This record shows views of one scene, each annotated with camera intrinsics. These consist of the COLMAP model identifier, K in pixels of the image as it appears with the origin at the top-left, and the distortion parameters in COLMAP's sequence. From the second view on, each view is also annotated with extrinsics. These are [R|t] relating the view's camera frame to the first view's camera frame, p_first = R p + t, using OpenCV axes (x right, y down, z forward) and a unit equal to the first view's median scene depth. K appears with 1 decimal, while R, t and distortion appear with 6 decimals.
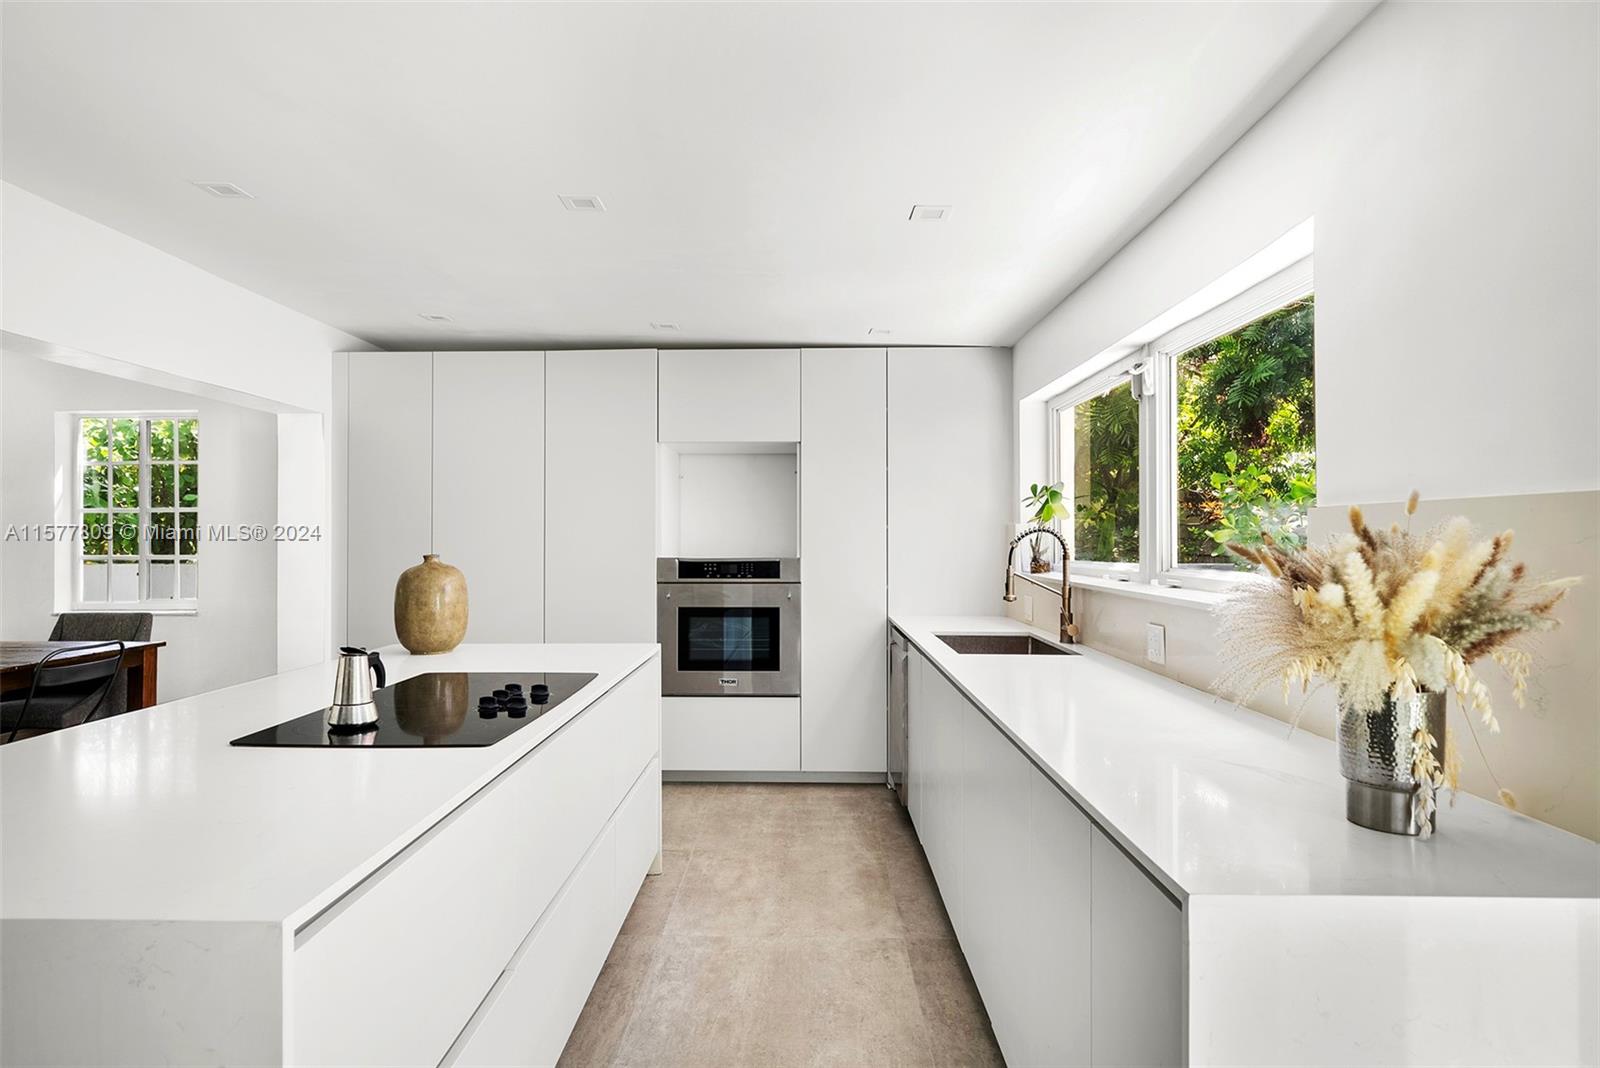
lens RADIAL K [[870.8, 0, 800.0], [0, 870.8, 534.0], [0, 0, 1]] dist [0.000838, 0.000145]
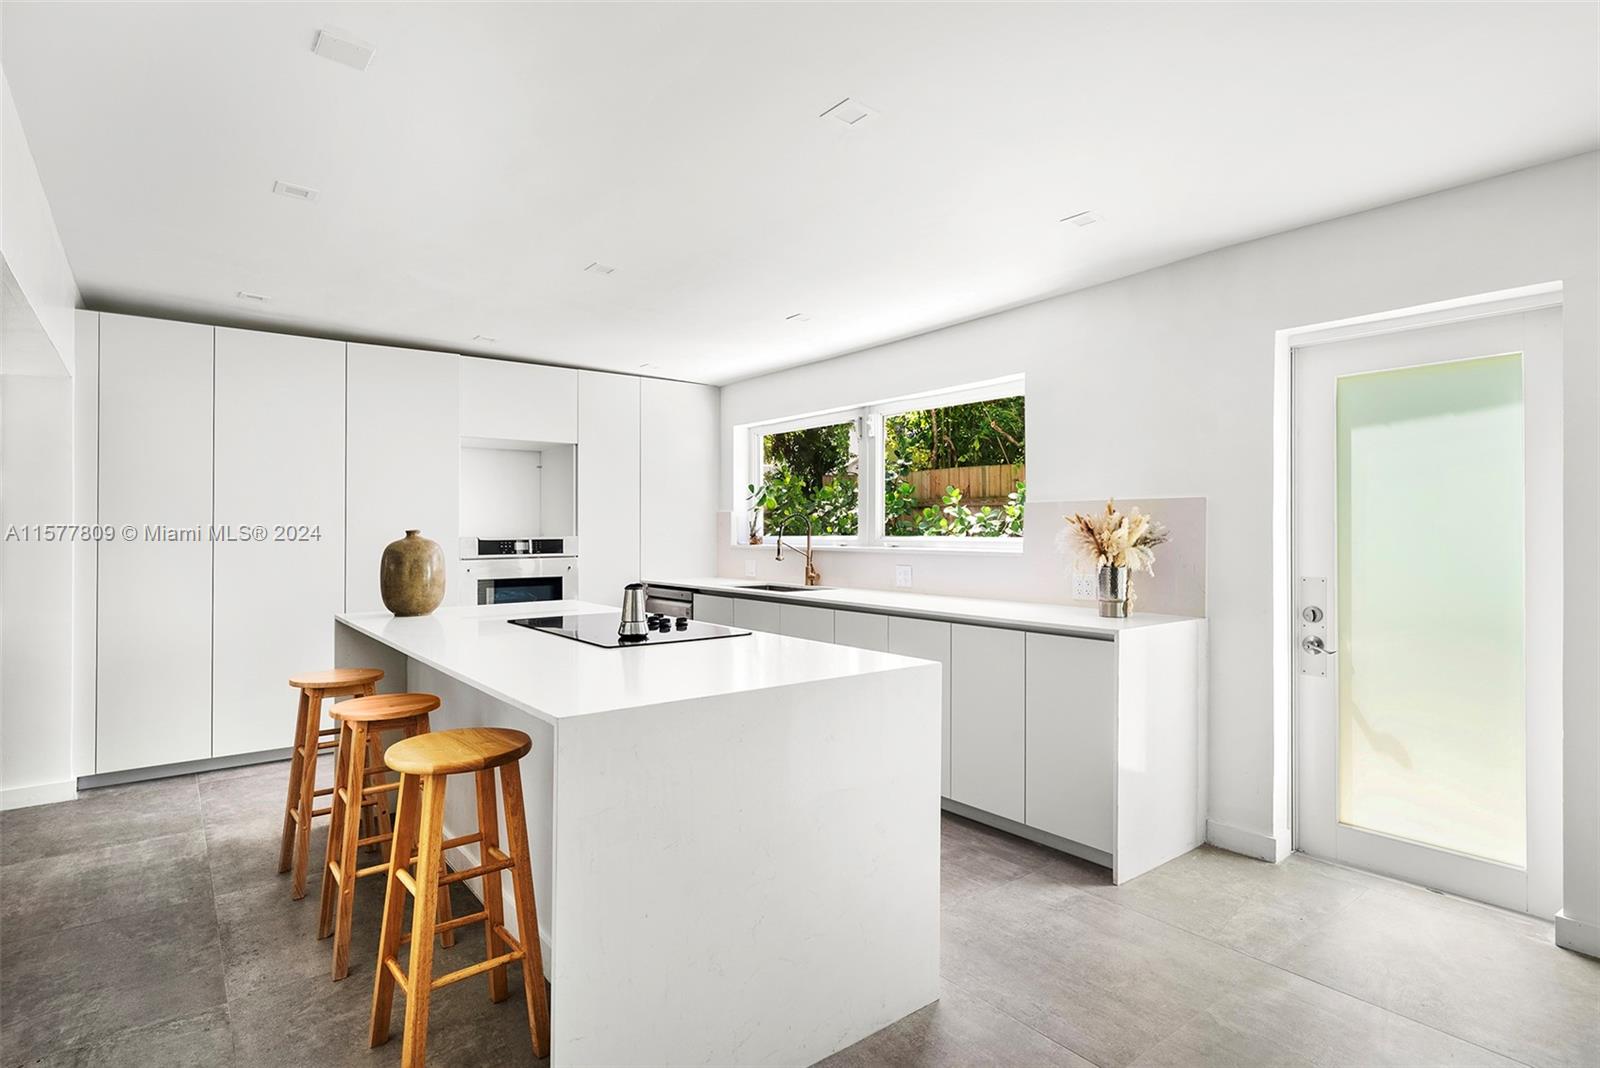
lens RADIAL K [[805.5, 0, 800.0], [0, 805.5, 534.0], [0, 0, 1]] dist [-0.000714, -0.000165]
pose [[0.778382, -0.004888, 0.627772, -0.632094], [-0.000844, 0.999961, 0.008832, 0.017355], [-0.627790, -0.007404, 0.778347, -0.138412]]
